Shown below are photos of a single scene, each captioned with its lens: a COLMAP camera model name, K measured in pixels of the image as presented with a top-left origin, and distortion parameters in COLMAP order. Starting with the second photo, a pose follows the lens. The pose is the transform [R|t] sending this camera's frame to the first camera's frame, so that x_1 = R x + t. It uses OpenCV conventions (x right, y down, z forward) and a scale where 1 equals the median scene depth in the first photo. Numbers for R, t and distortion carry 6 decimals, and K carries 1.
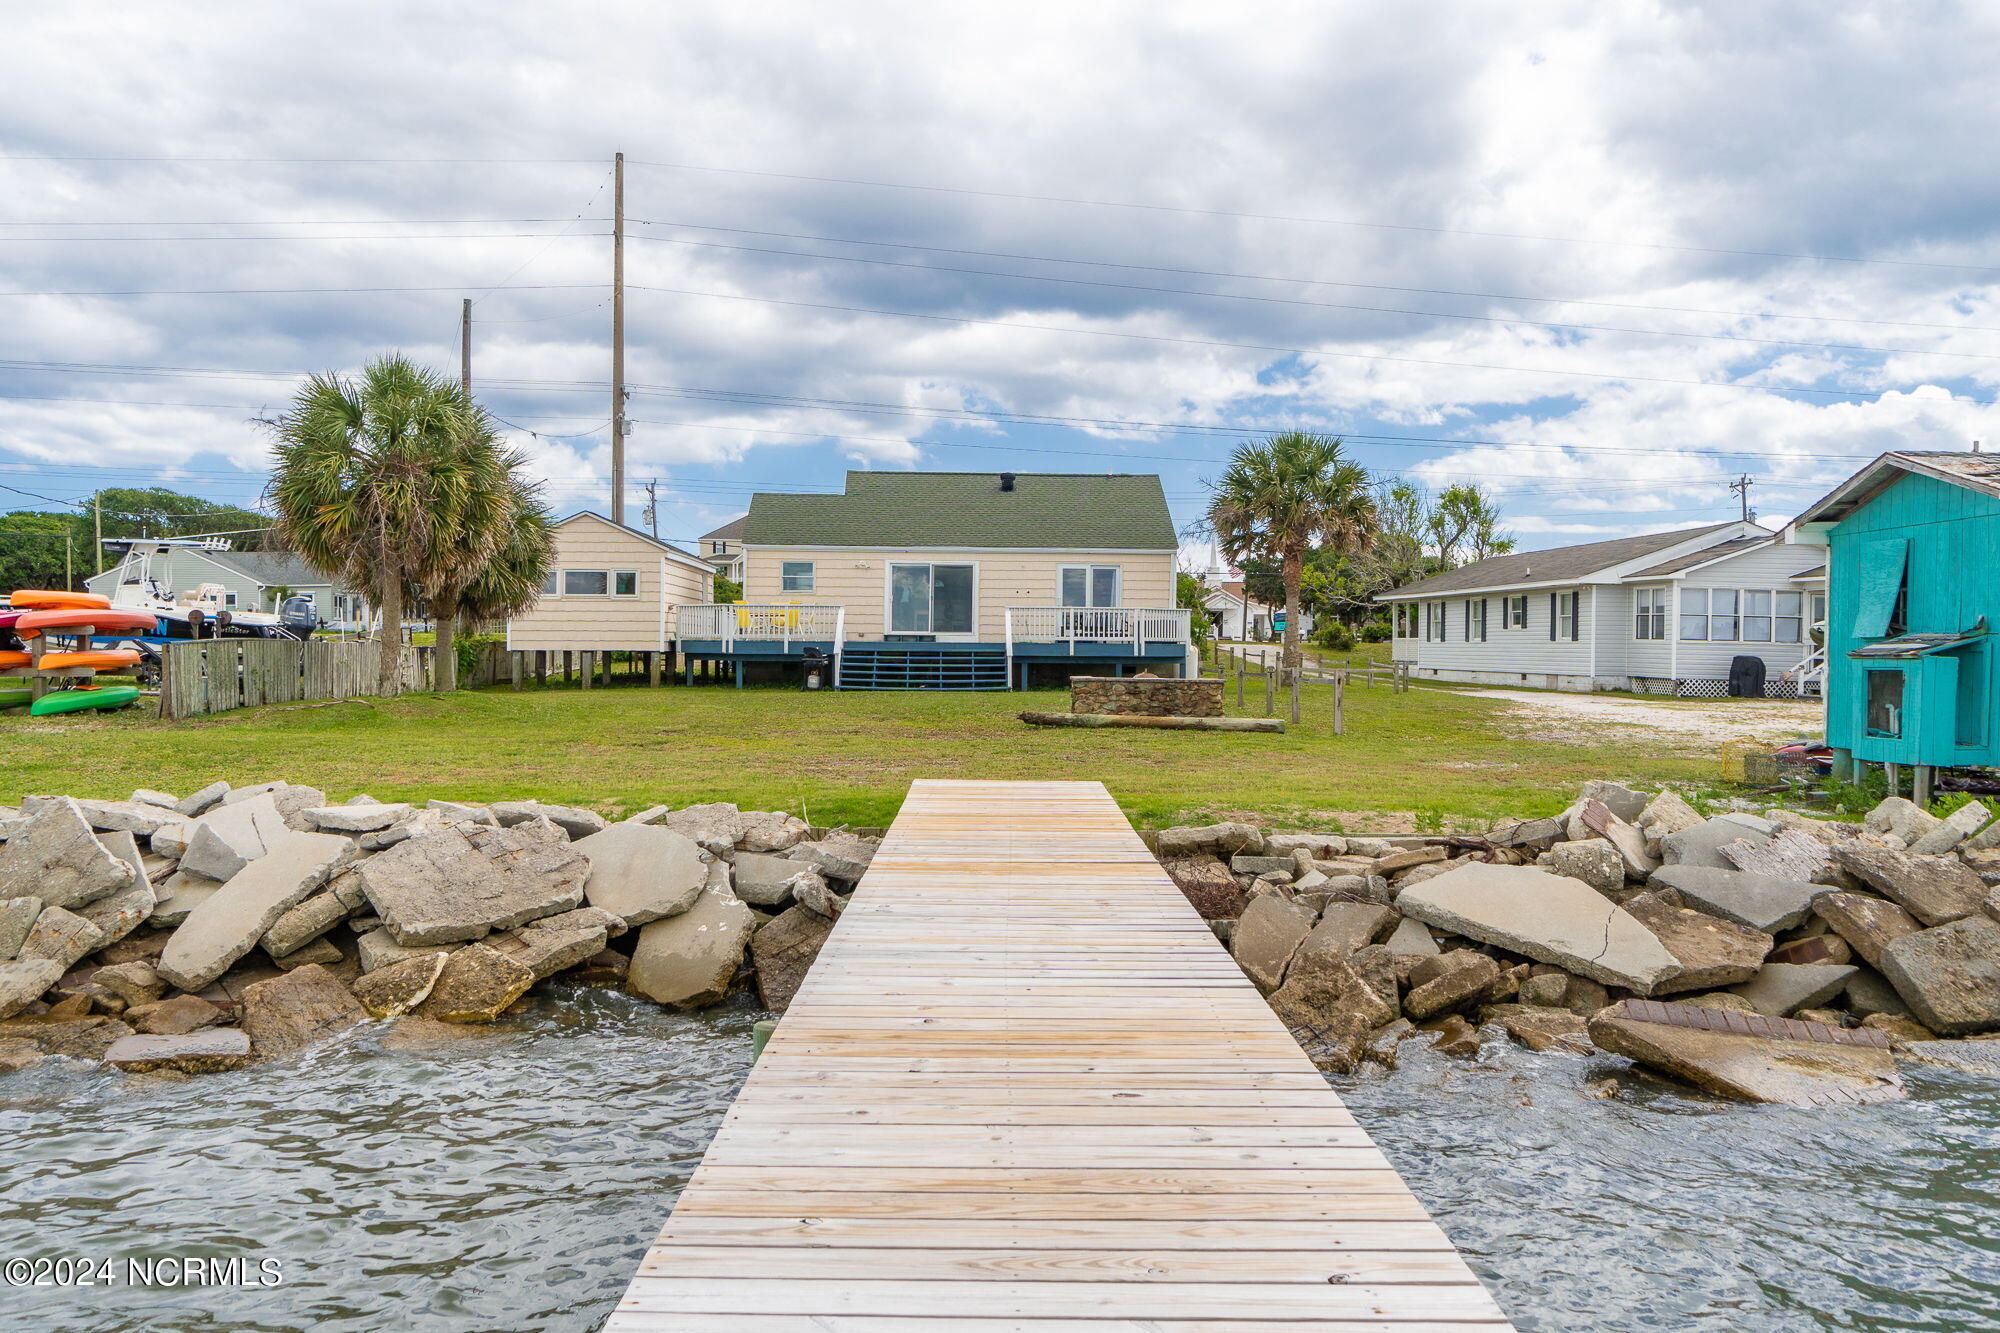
lens RADIAL K [[1410.3, 0, 1000.0], [0, 1410.3, 666.5], [0, 0, 1]] dist [0.001969, 0.001358]
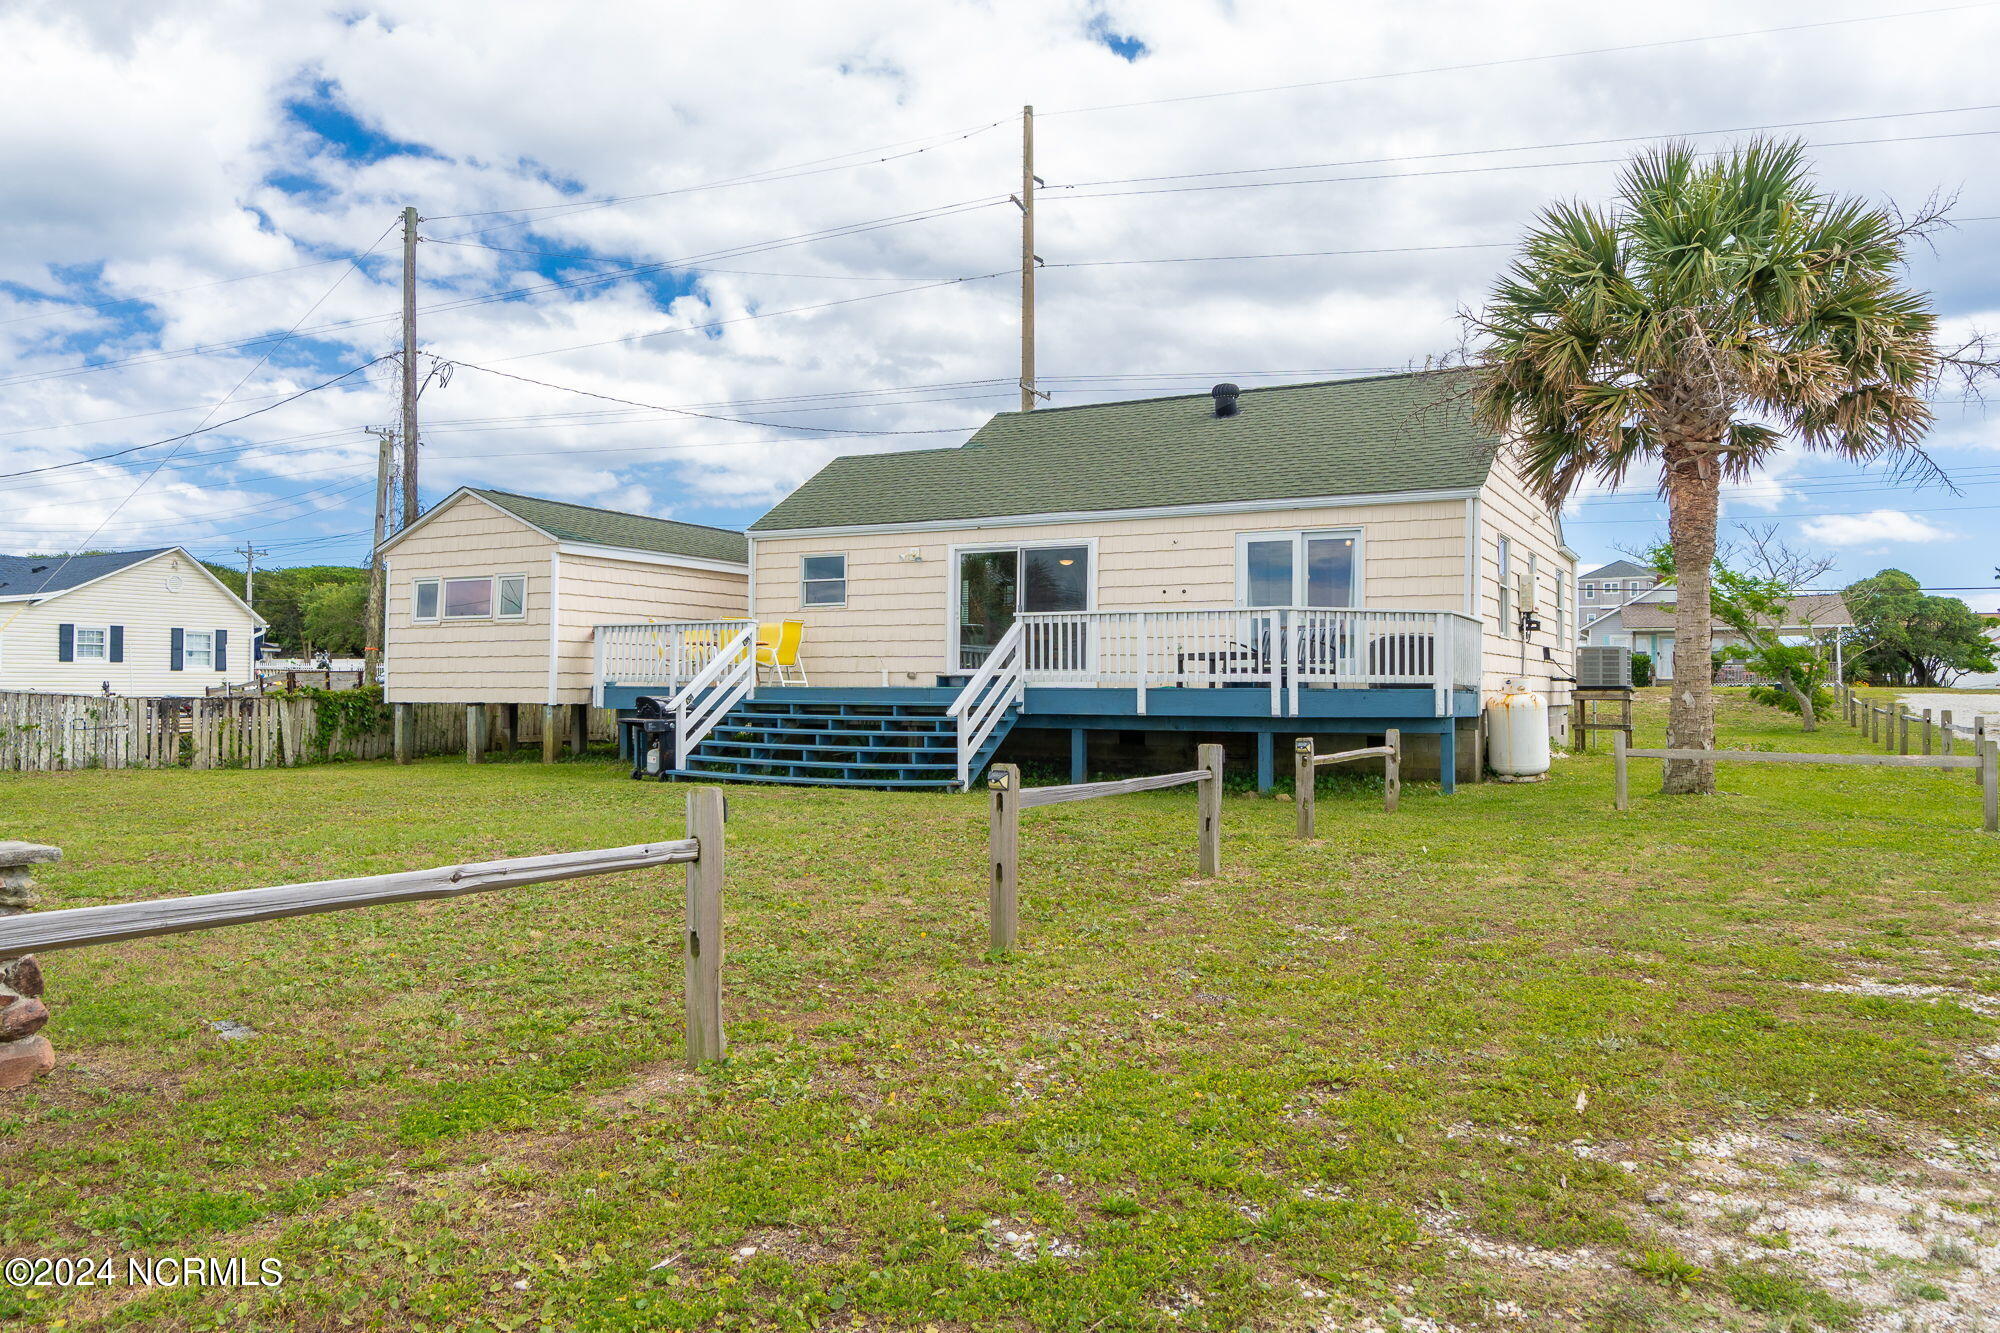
lens RADIAL K [[1410.3, 0, 1000.0], [0, 1410.3, 666.5], [0, 0, 1]] dist [0.001969, 0.001358]
pose [[0.877772, -0.012597, -0.478913, 0.210368], [-0.005043, 0.999356, -0.035529, -0.006072], [0.479052, 0.033601, 0.877143, 0.513588]]
